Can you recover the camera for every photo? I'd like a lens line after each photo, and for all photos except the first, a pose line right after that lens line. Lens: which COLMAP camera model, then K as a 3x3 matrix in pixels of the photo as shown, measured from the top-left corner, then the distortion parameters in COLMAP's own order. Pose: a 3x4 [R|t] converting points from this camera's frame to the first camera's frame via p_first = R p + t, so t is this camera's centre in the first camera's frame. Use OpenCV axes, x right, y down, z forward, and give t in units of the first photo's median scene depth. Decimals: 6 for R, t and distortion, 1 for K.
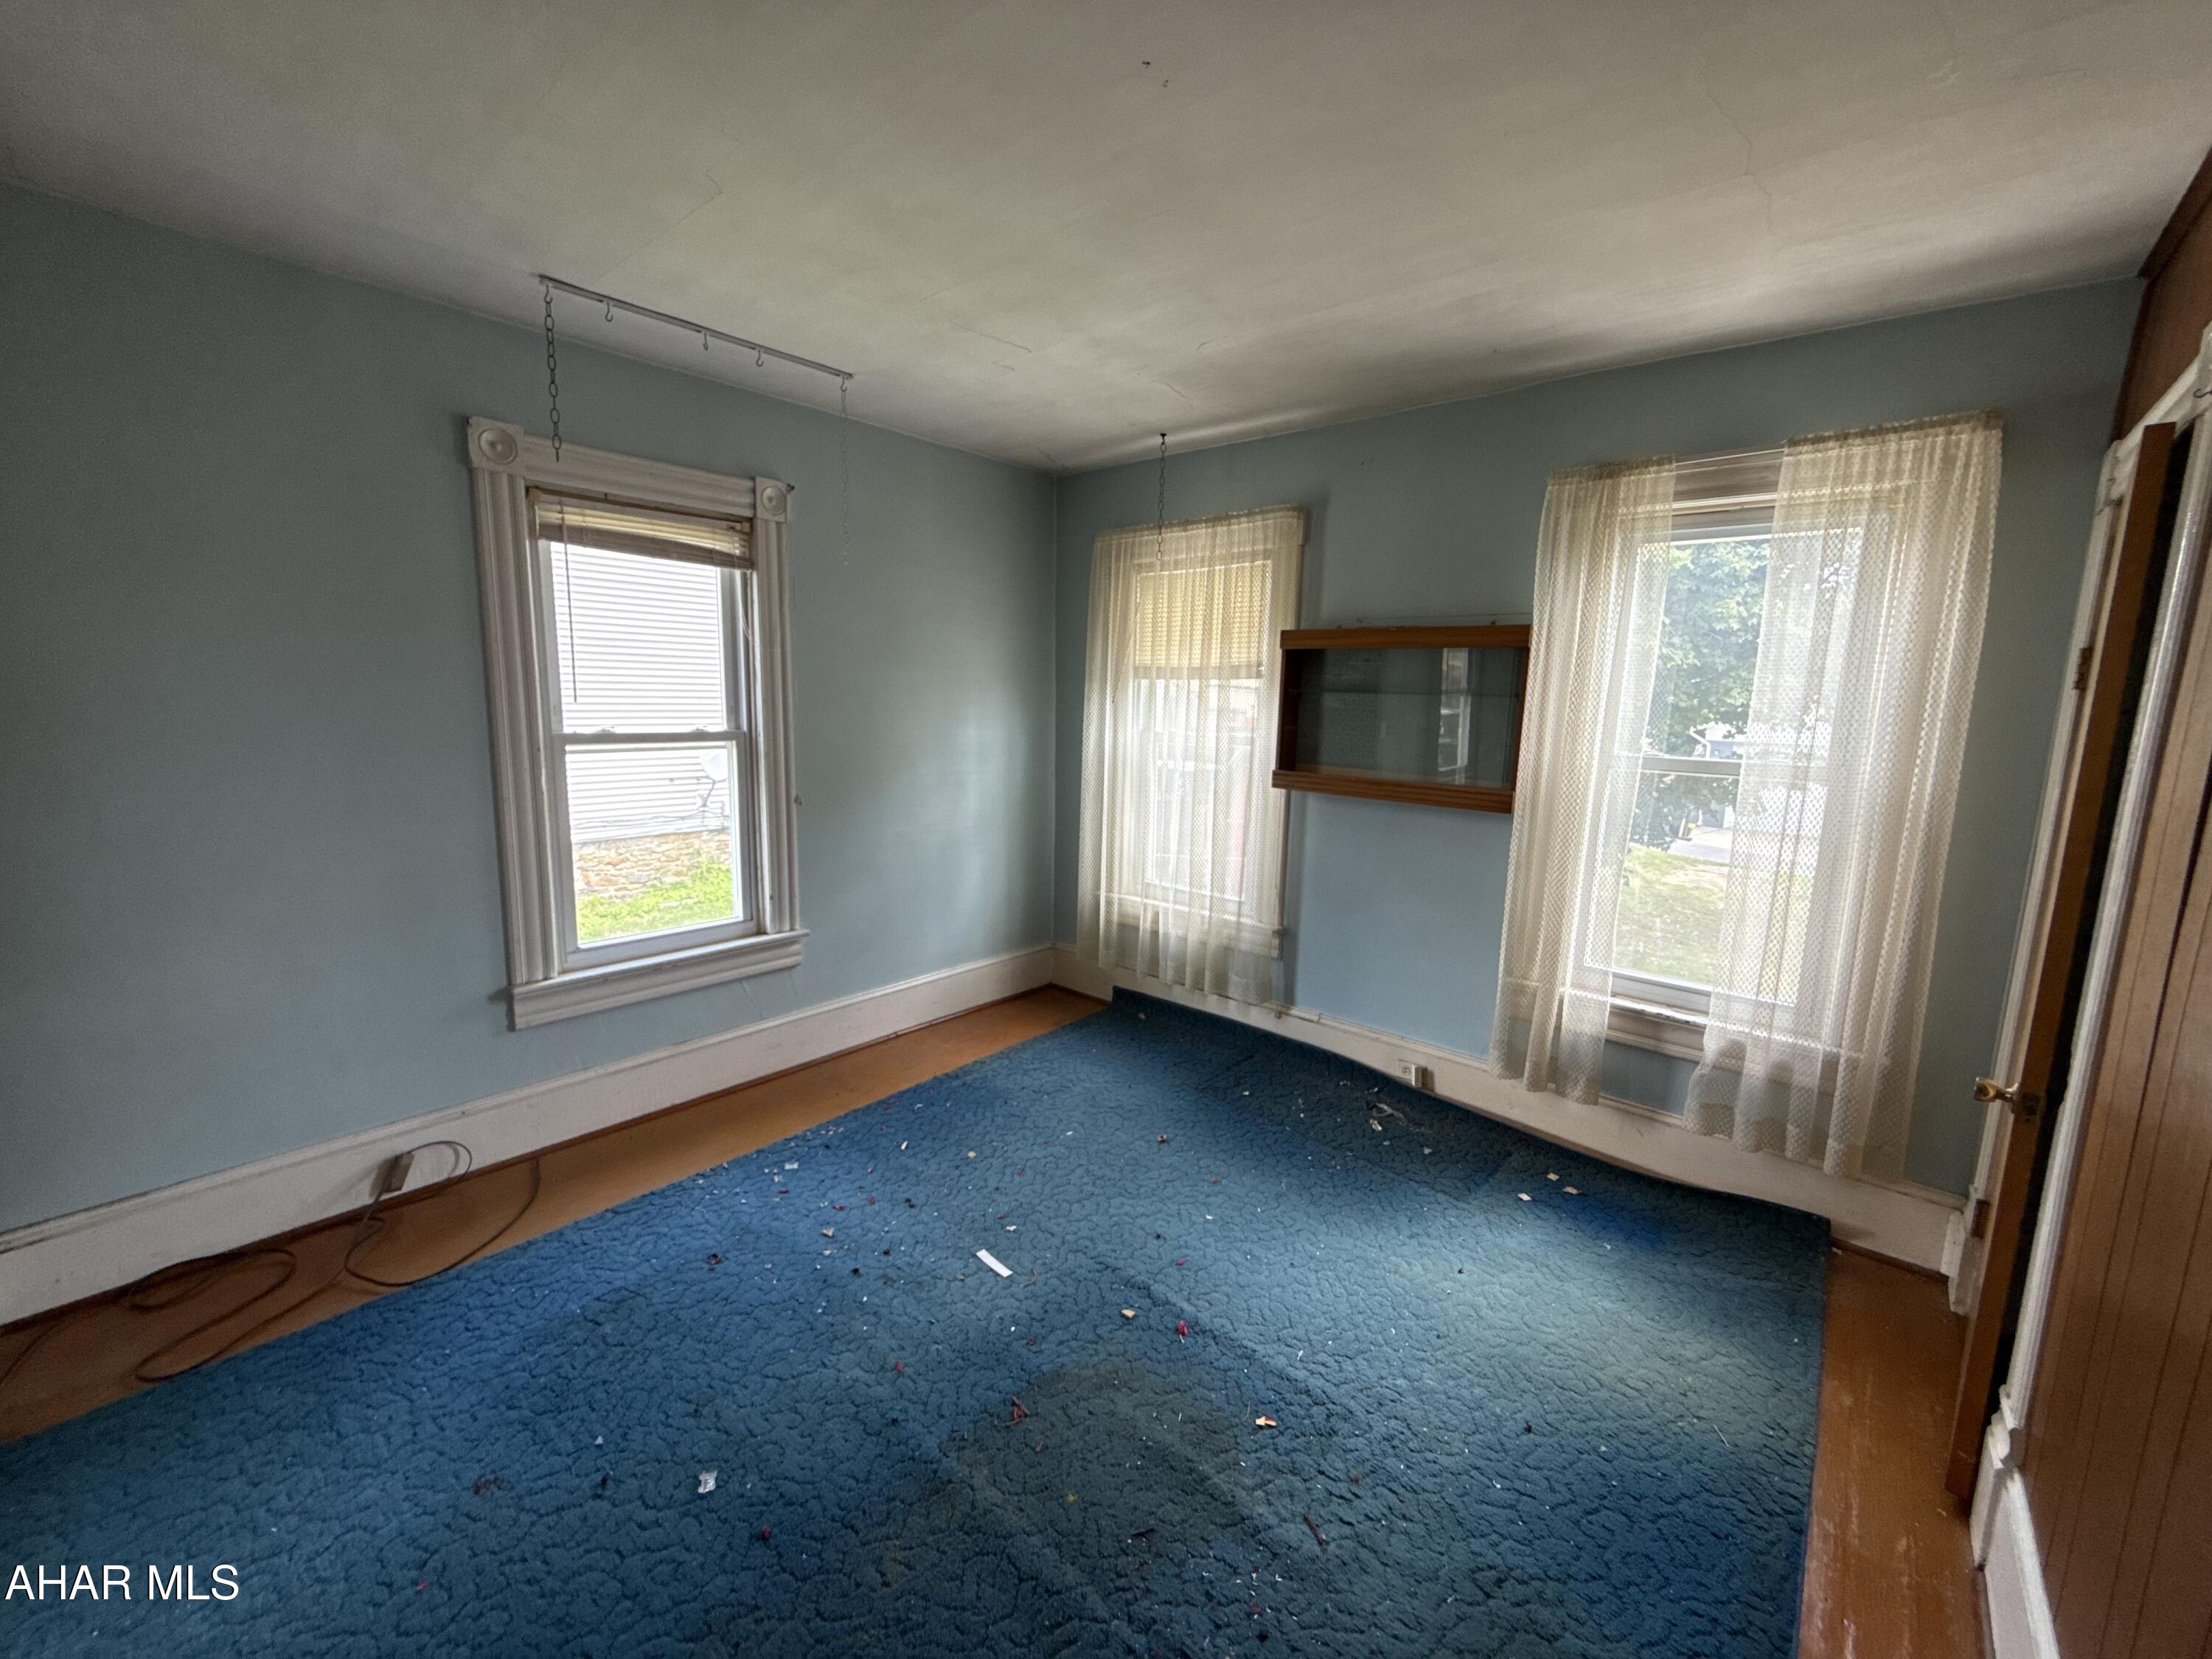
lens RADIAL K [[884.0, 0, 1102.1], [0, 884.0, 831.7], [0, 0, 1]] dist [-0.001625, 0.000807]
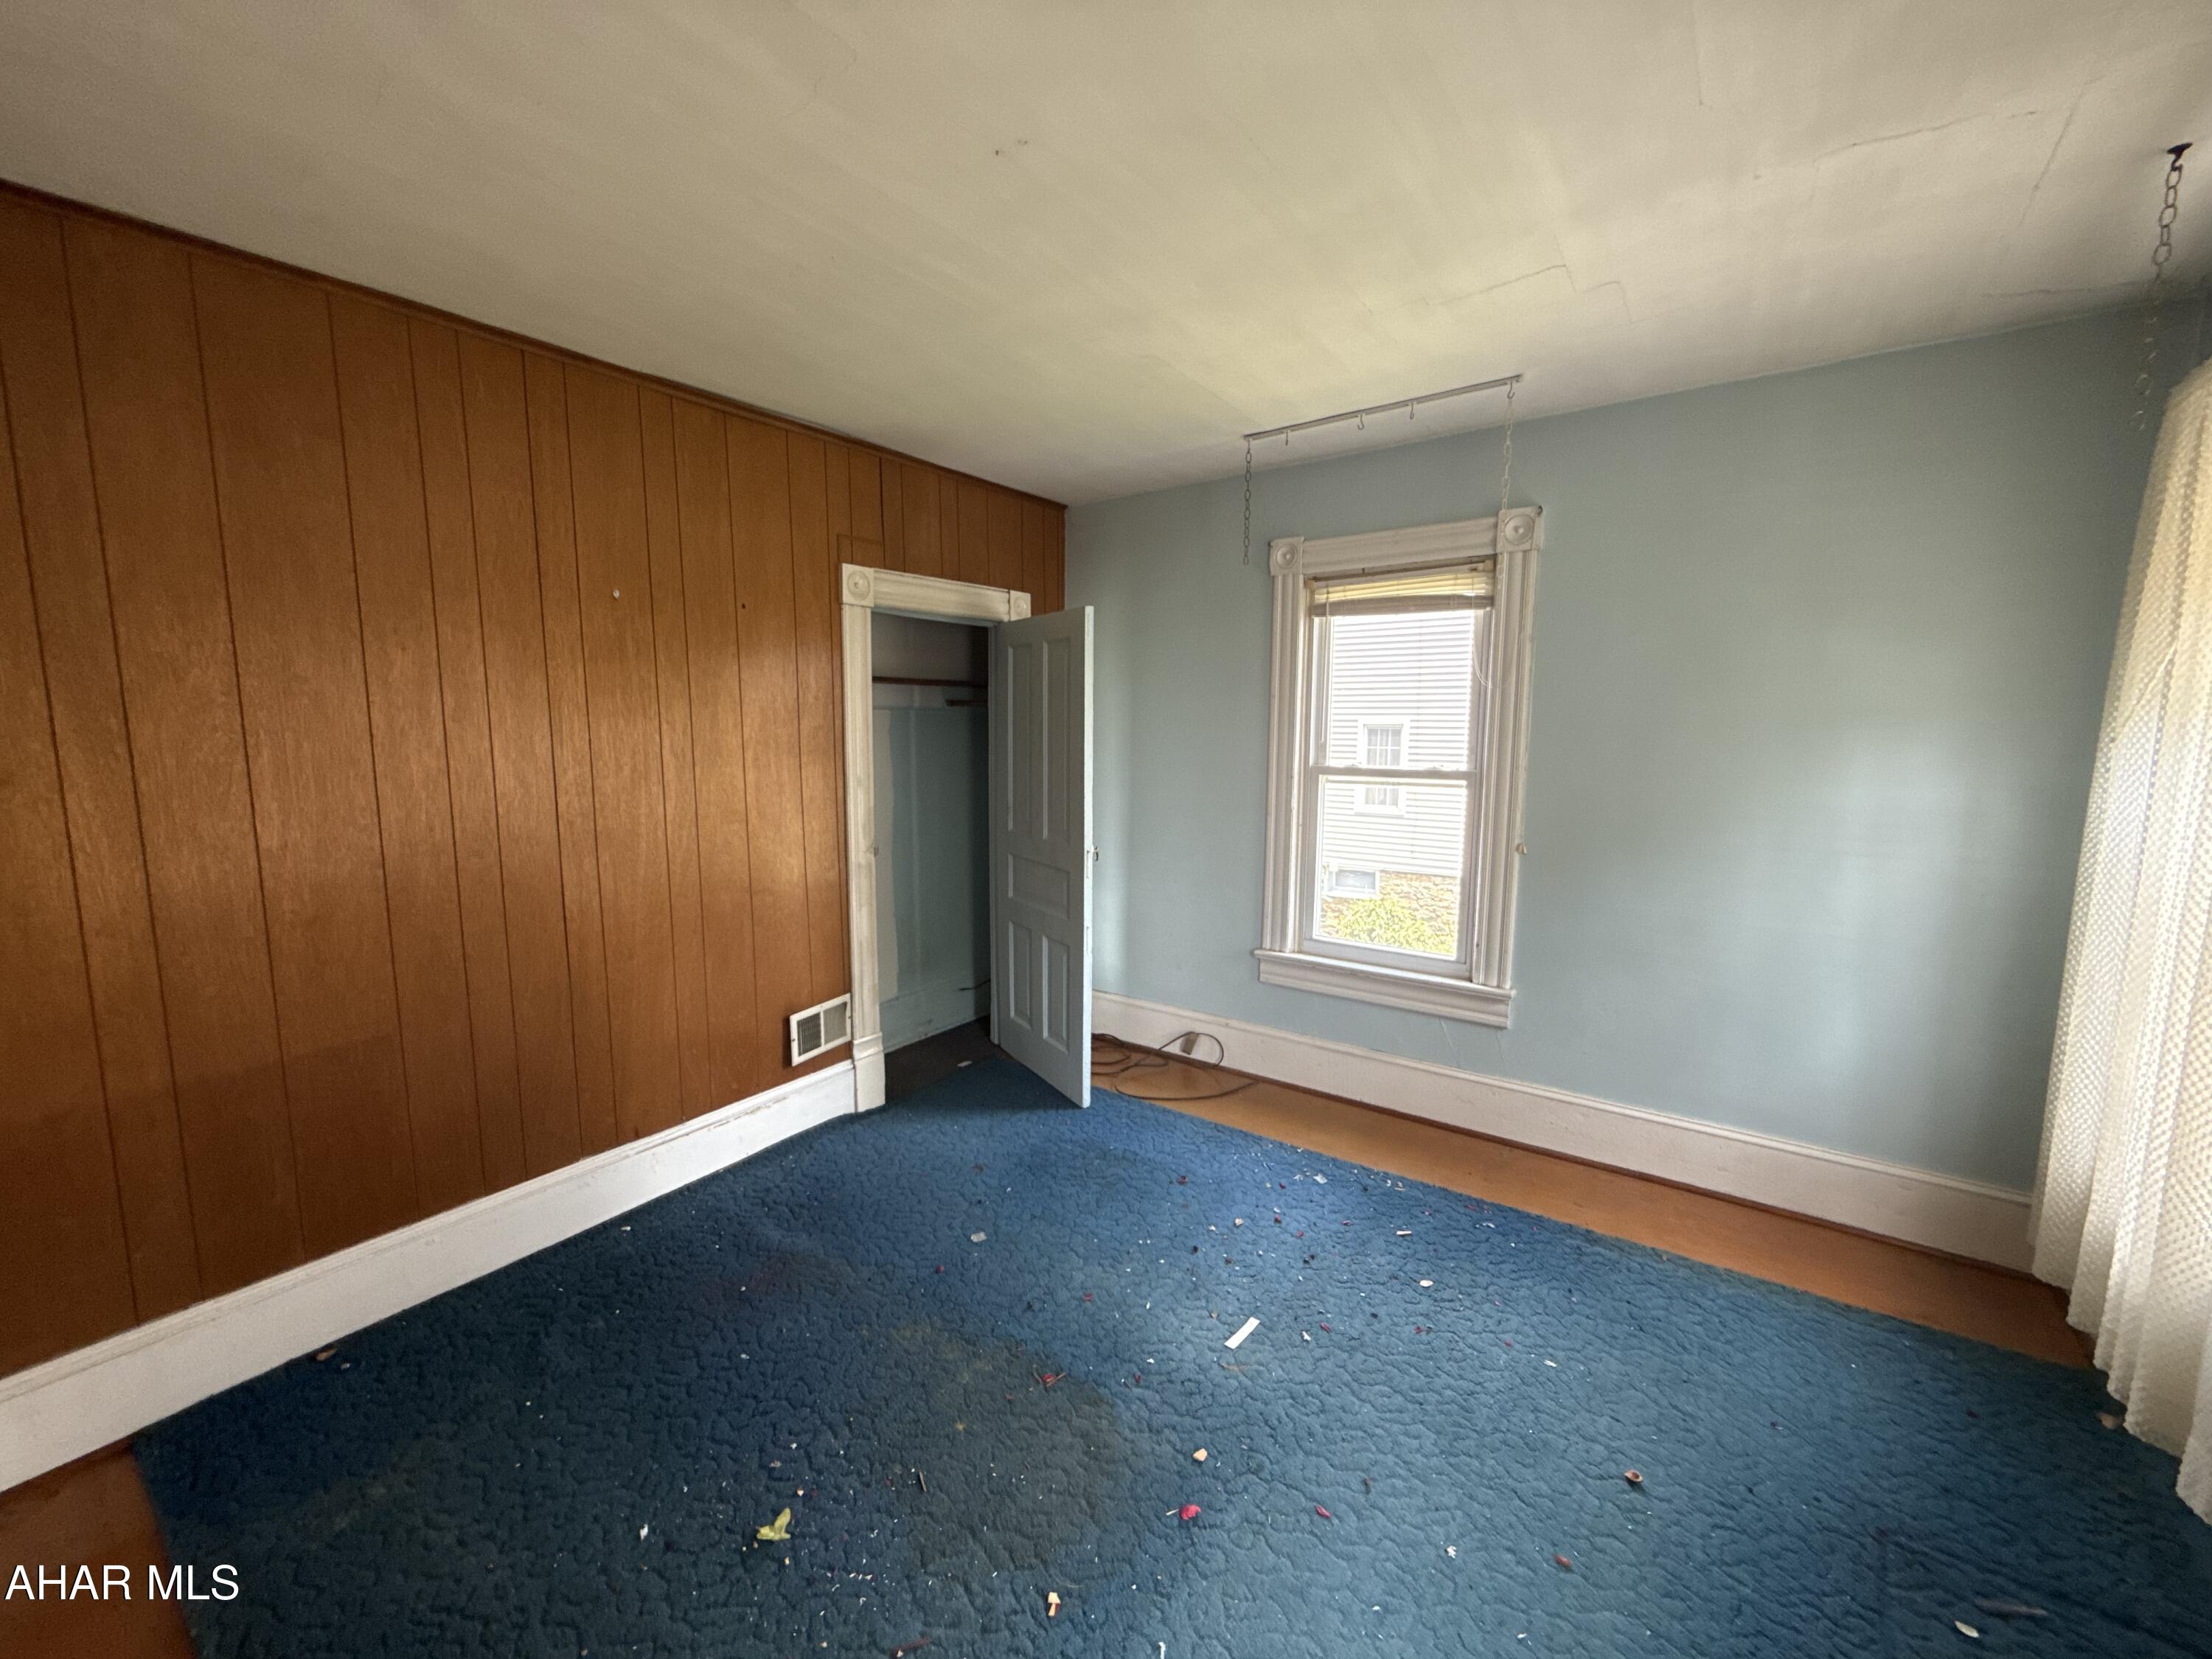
lens RADIAL K [[884.0, 0, 1101.5], [0, 884.0, 833.9], [0, 0, 1]] dist [-0.001625, 0.000807]
pose [[0.084497, 0.096353, -0.991754, 0.592157], [-0.153849, 0.984640, 0.082554, -0.067975], [0.984475, 0.145605, 0.098023, 0.548004]]
